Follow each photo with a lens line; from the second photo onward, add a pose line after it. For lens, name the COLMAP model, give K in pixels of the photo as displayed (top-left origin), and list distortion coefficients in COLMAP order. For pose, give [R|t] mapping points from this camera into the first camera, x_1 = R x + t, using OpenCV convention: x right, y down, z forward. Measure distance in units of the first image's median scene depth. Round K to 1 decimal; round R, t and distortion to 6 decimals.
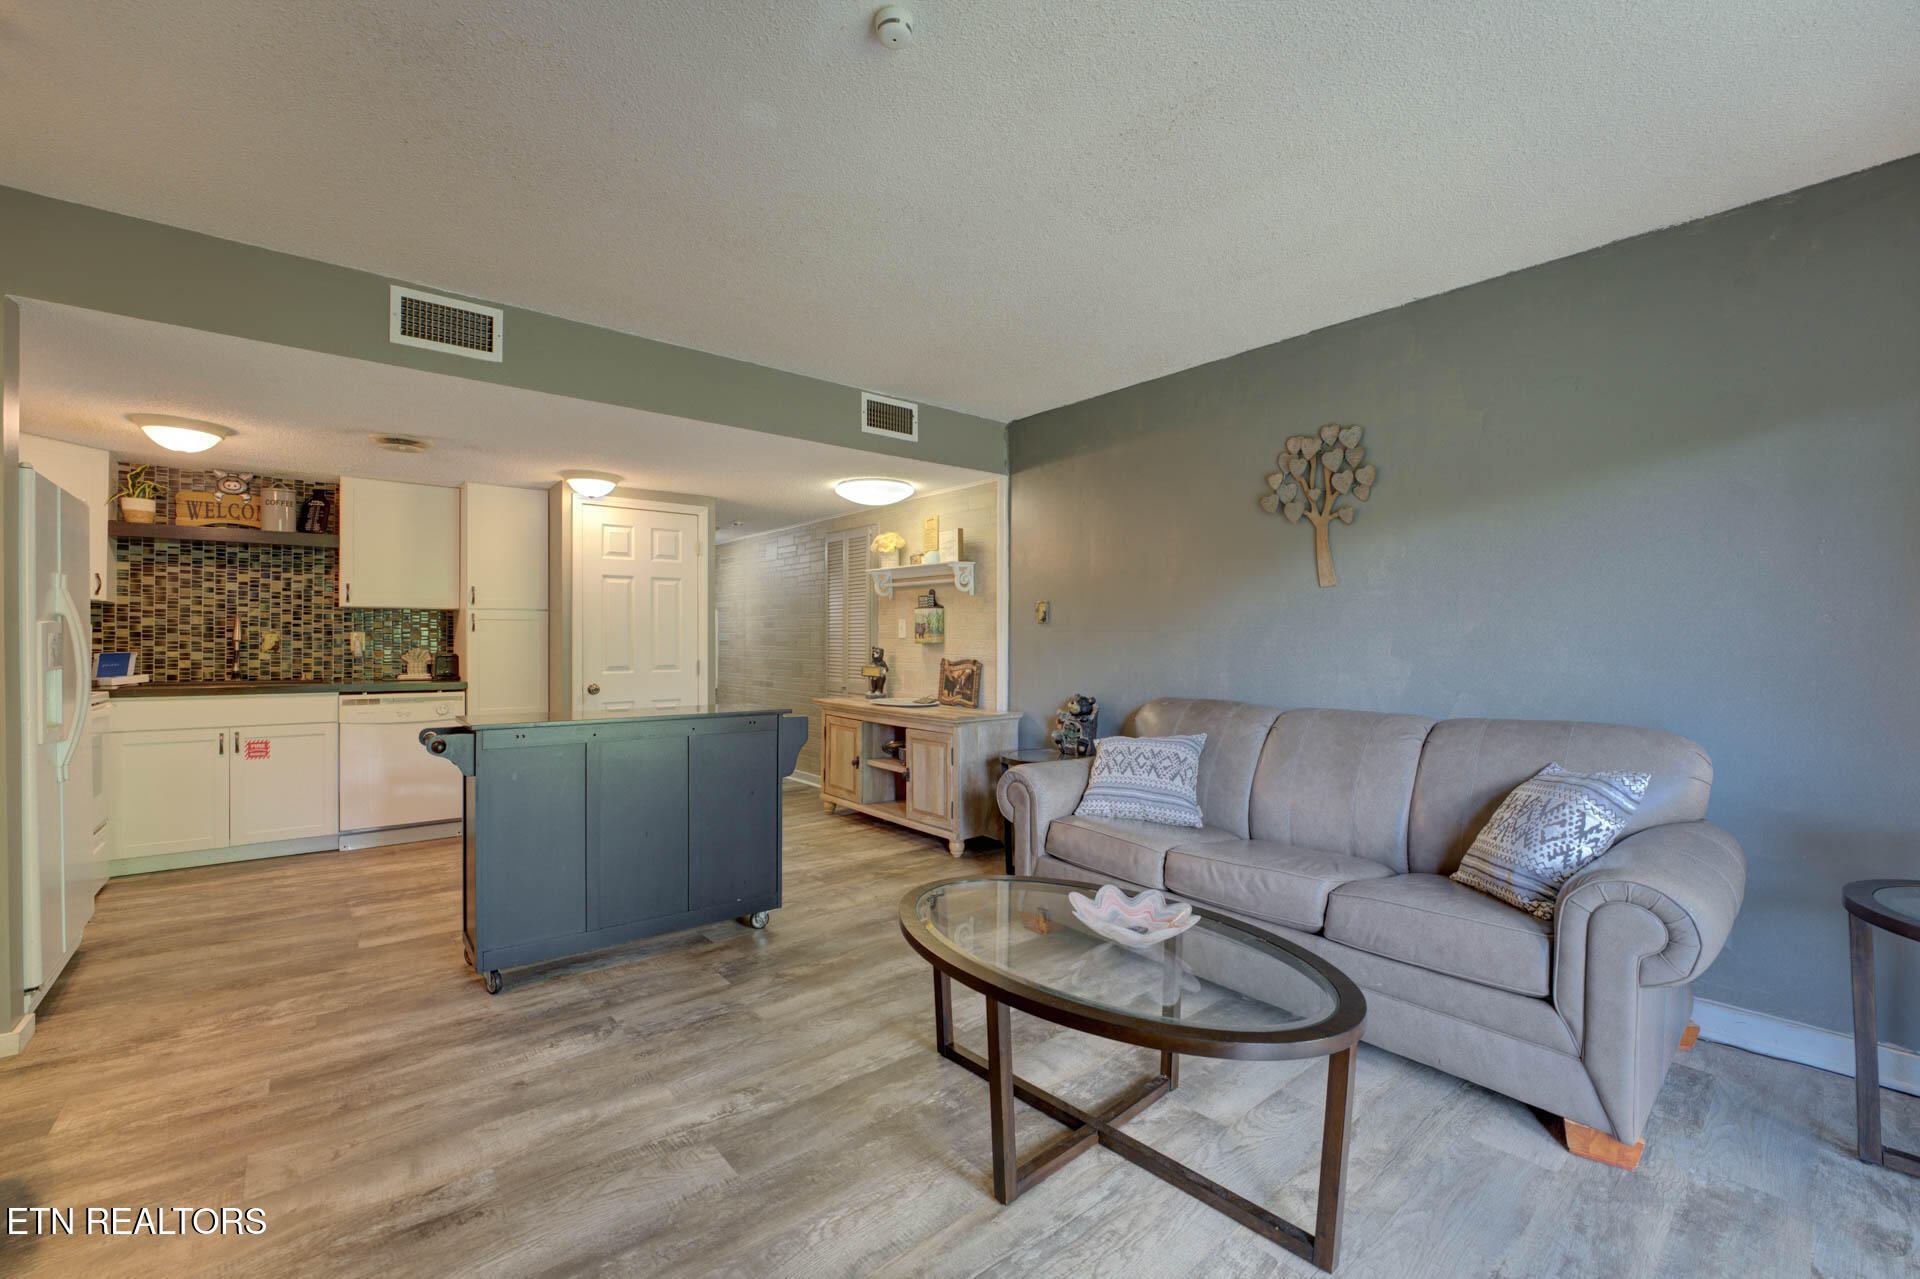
lens RADIAL K [[763.1, 0, 919.4], [0, 763.1, 642.0], [0, 0, 1]] dist [-0.019447, 0.000529]
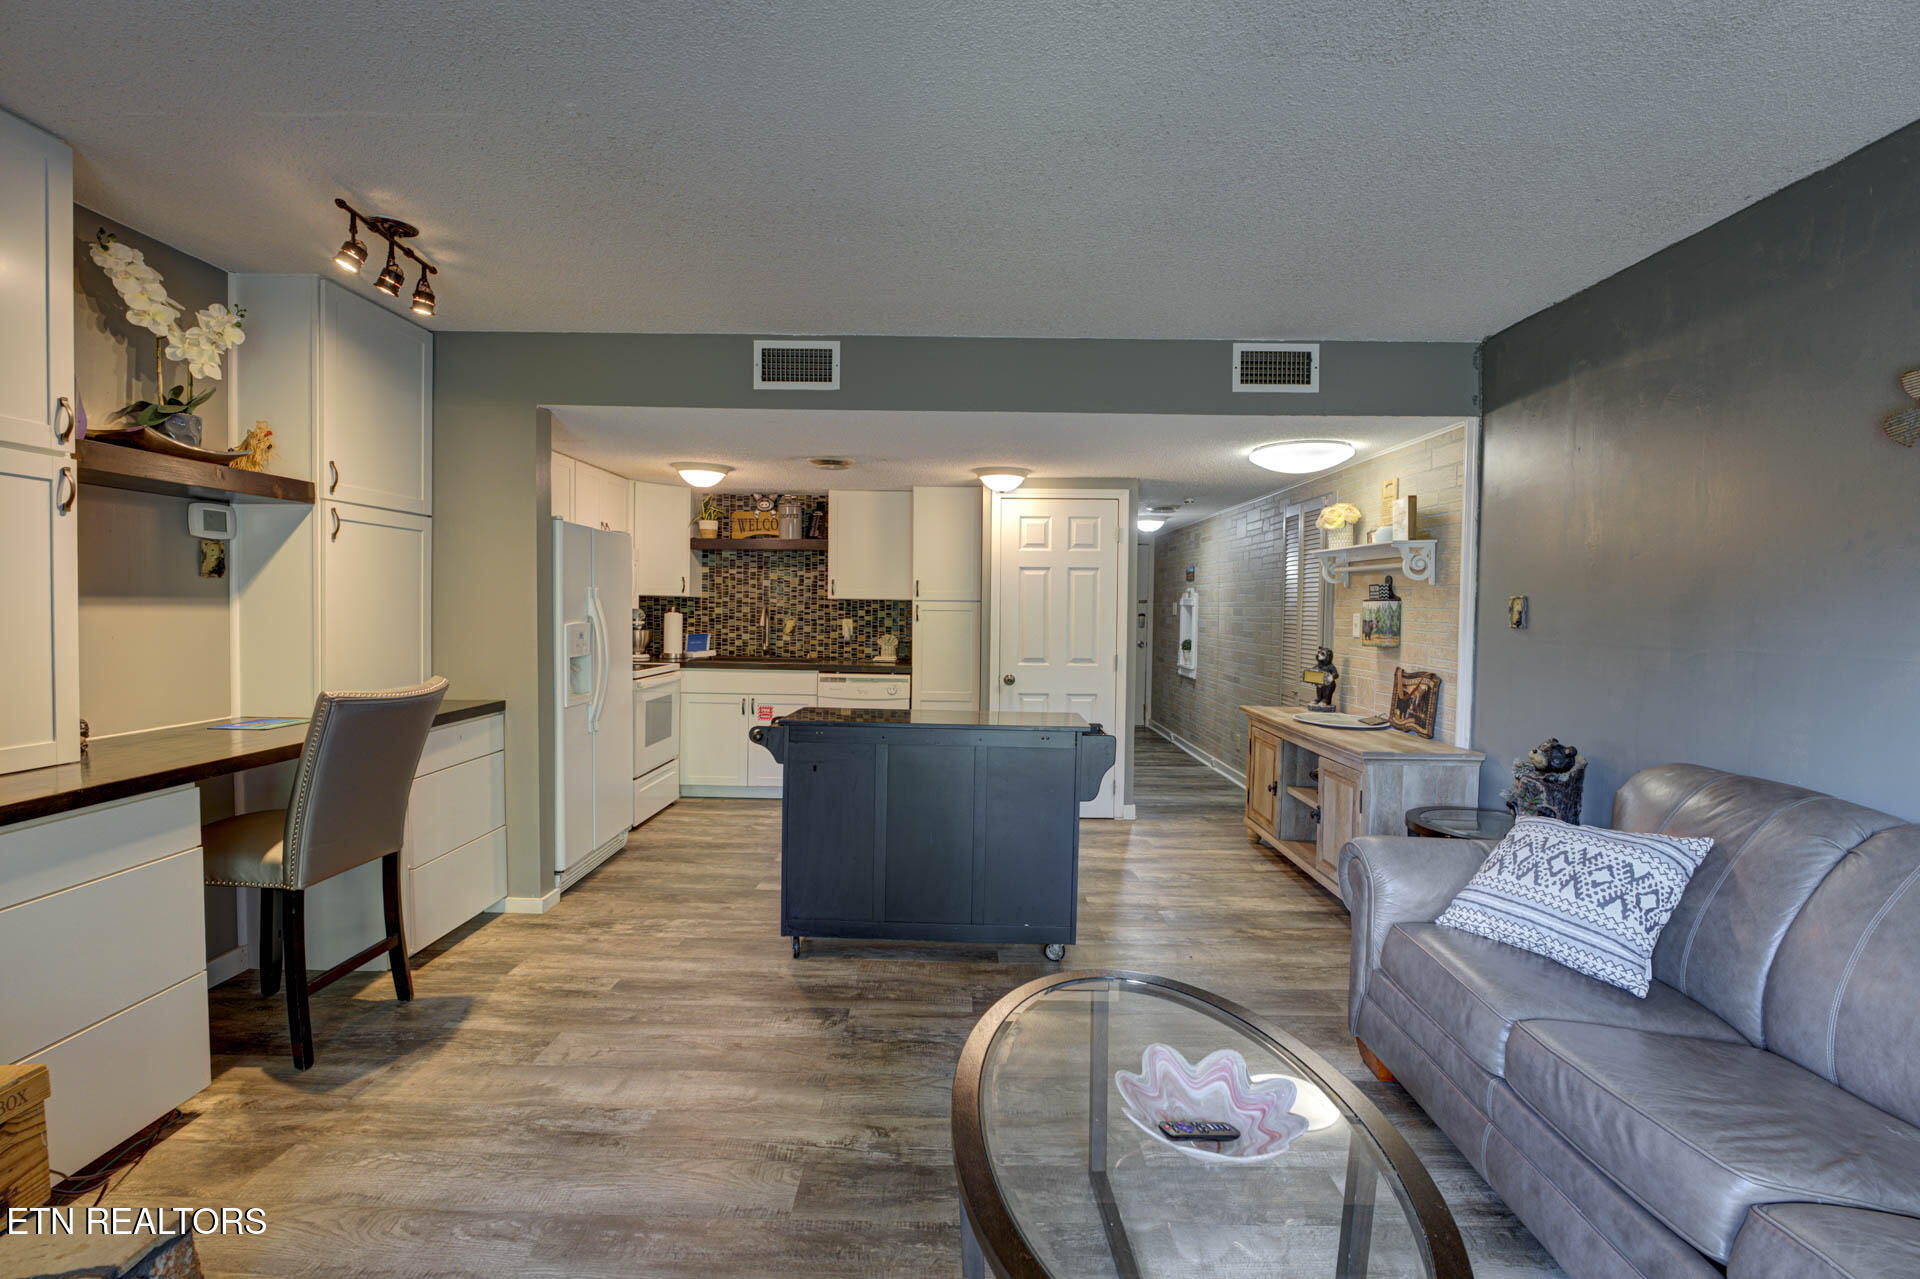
lens RADIAL K [[815.5, 0, 967.9], [0, 815.5, 630.2], [0, 0, 1]] dist [-0.012972, -0.000196]
pose [[0.786562, 0.026476, -0.616943, 0.220336], [-0.013962, 0.999588, 0.025097, -0.034027], [0.617353, -0.011126, 0.786608, 0.118496]]
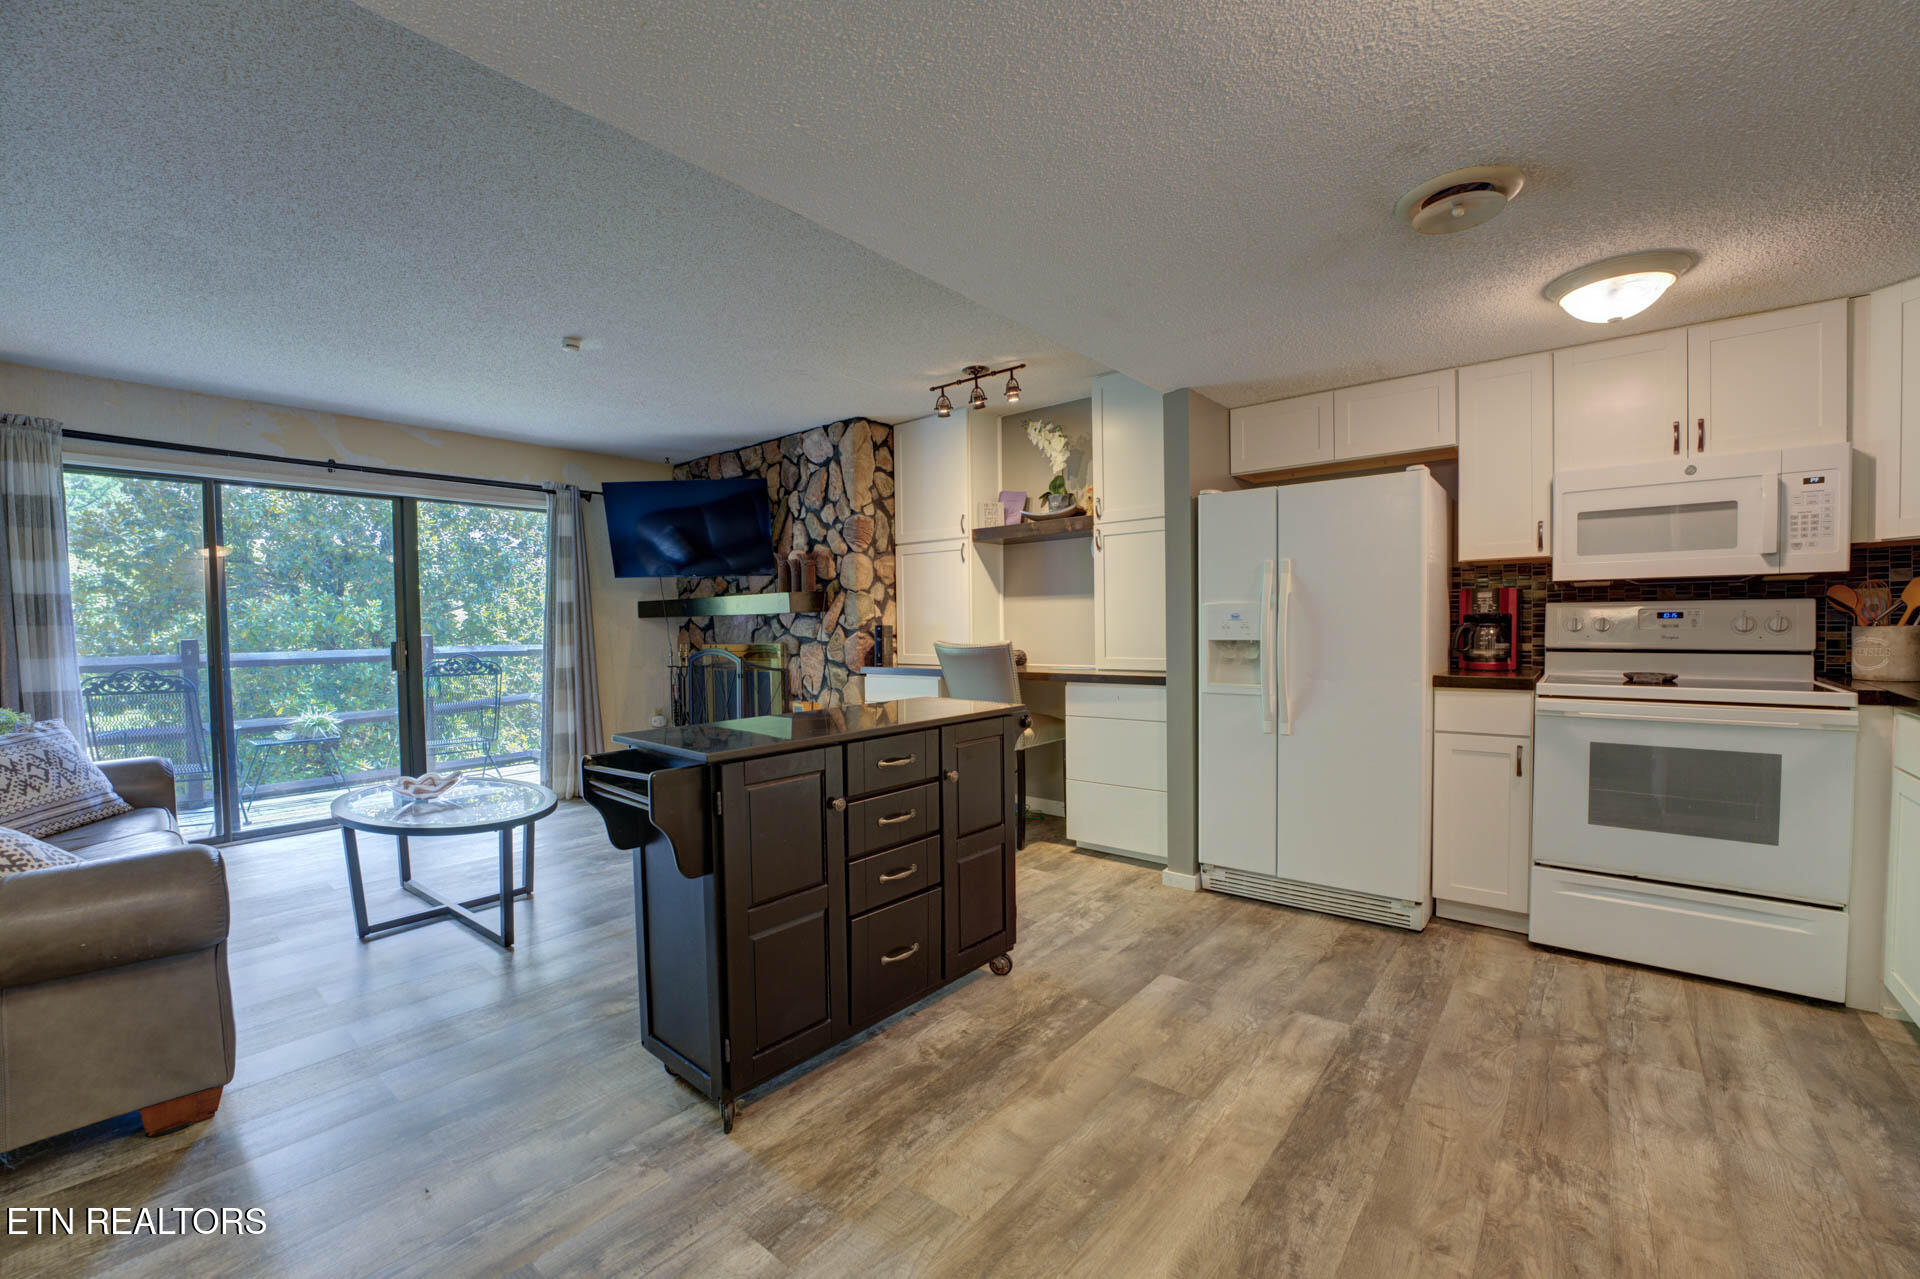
lens RADIAL K [[793.5, 0, 969.1], [0, 793.5, 639.2], [0, 0, 1]] dist [-0.022747, 0.000296]
pose [[-0.975632, 0.017751, -0.218693, -0.224034], [0.013271, 0.999671, 0.021936, 0.000385], [0.219010, 0.018499, -0.975547, 1.212390]]
